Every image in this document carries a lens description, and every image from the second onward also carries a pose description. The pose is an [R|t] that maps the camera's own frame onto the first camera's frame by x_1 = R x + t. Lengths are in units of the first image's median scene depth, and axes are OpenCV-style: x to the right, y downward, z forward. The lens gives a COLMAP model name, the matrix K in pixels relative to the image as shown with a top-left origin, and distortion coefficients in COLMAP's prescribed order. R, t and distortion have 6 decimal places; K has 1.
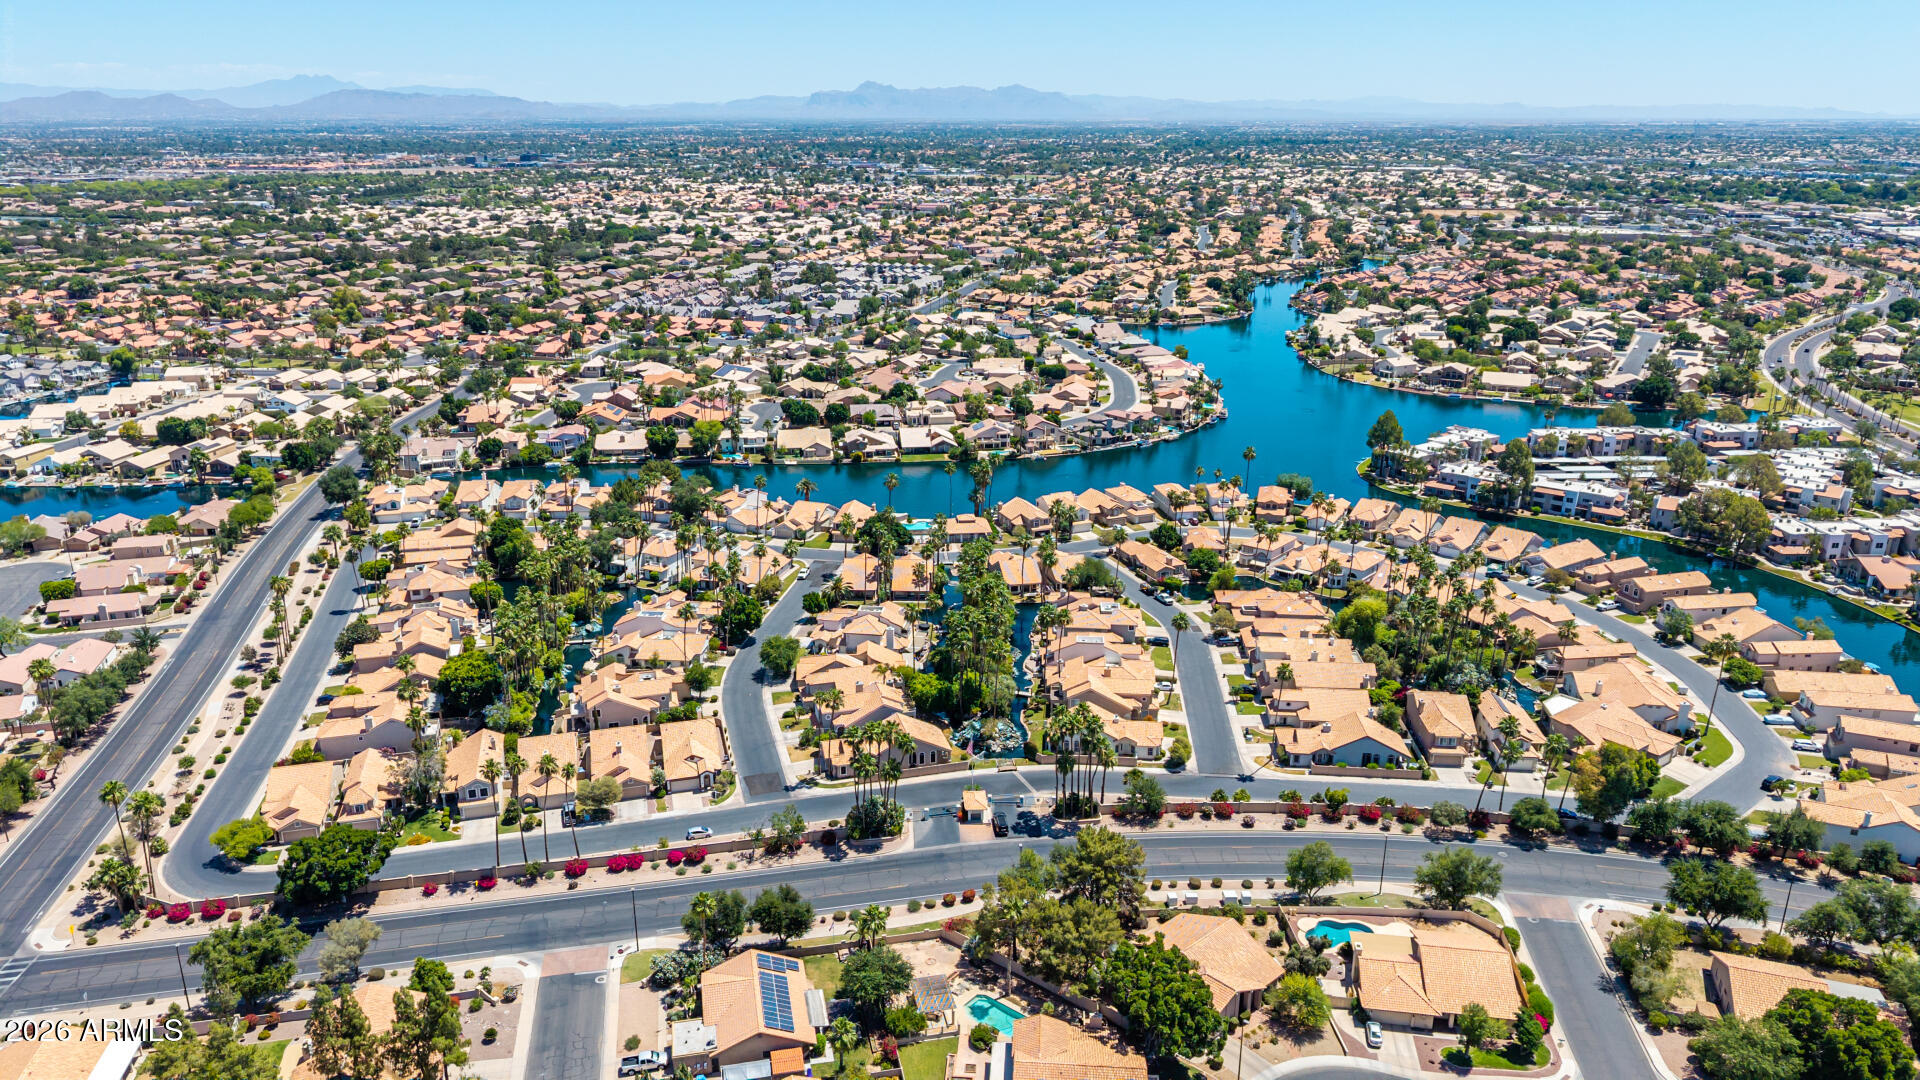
lens RADIAL K [[1281.8, 0, 954.3], [0, 1281.8, 514.5], [0, 0, 1]] dist [0.059431, -0.104023]
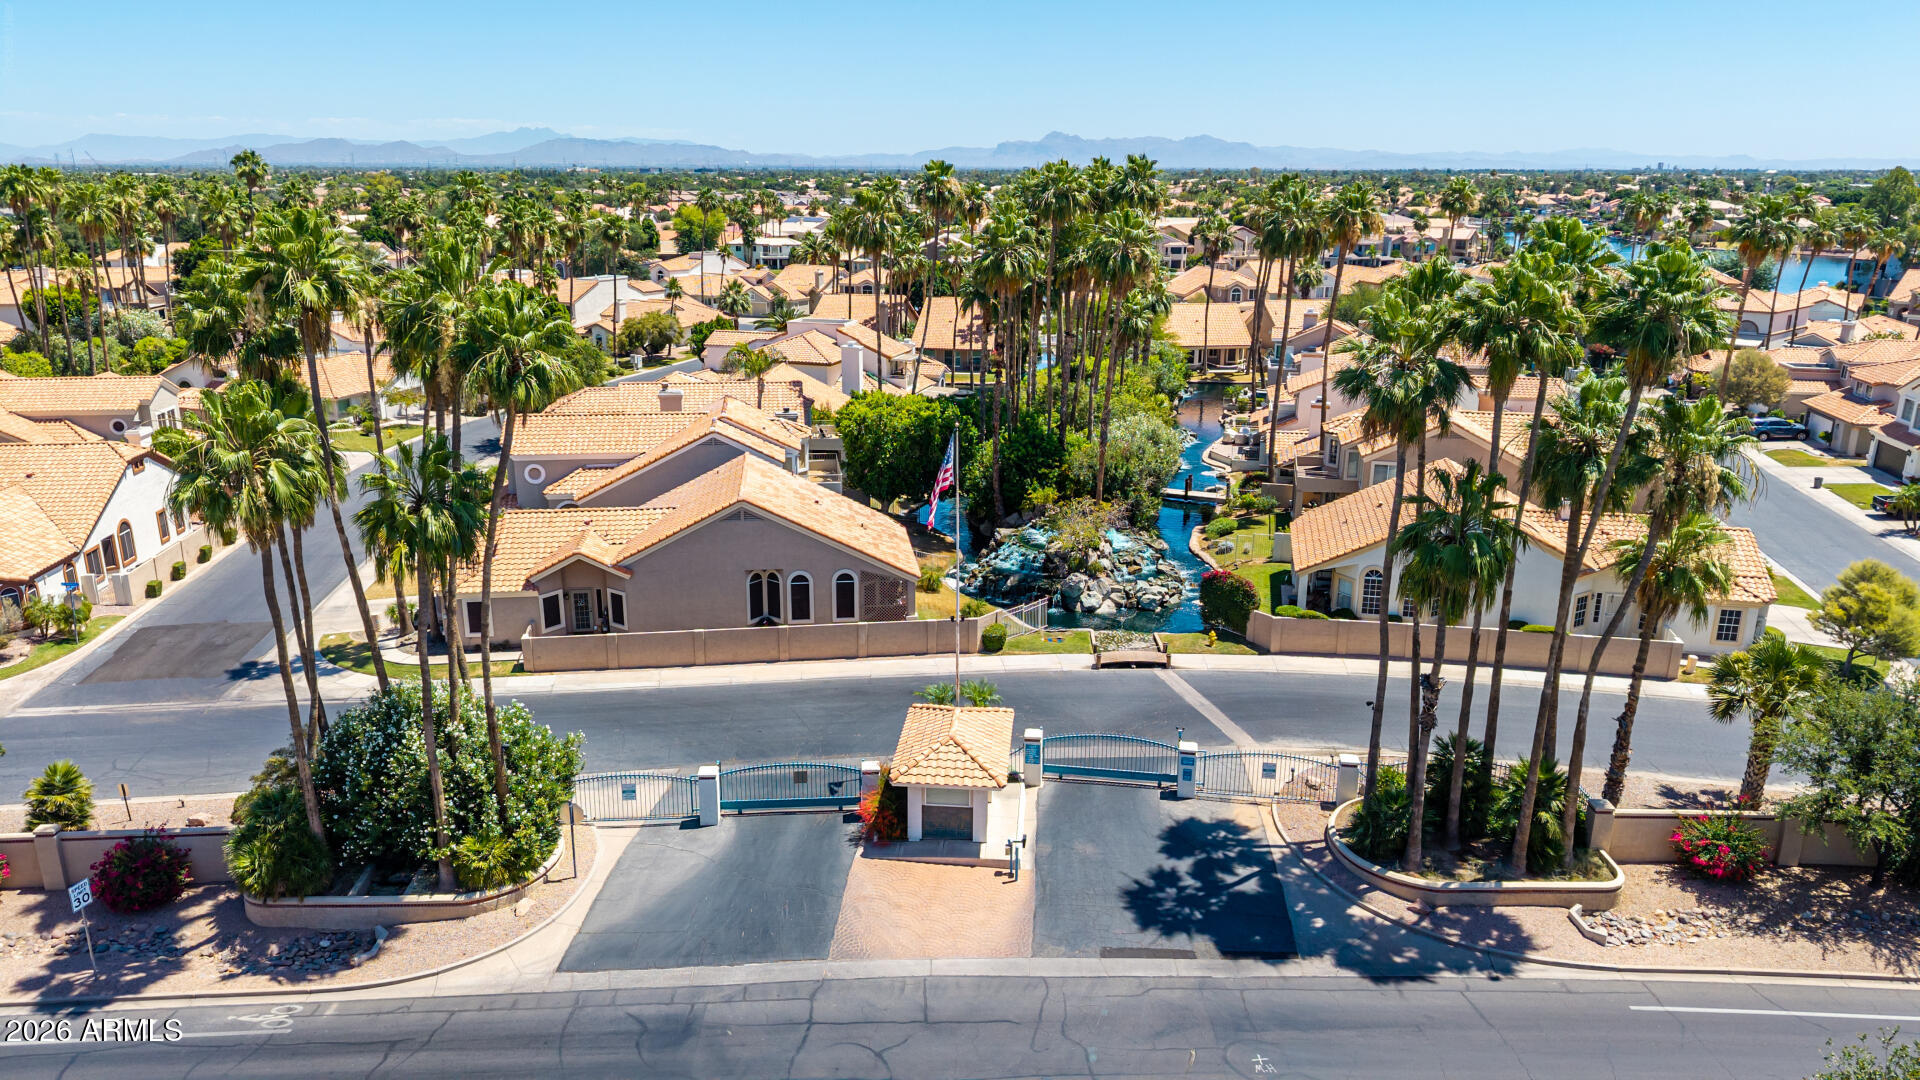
lens RADIAL K [[1281.8, 0, 954.3], [0, 1281.8, 514.5], [0, 0, 1]] dist [0.059431, -0.104023]
pose [[0.990436, 0.039577, -0.132172, 0.041555], [-0.044687, 0.998355, -0.035925, 0.192921], [0.130533, 0.041488, 0.990576, 0.795990]]
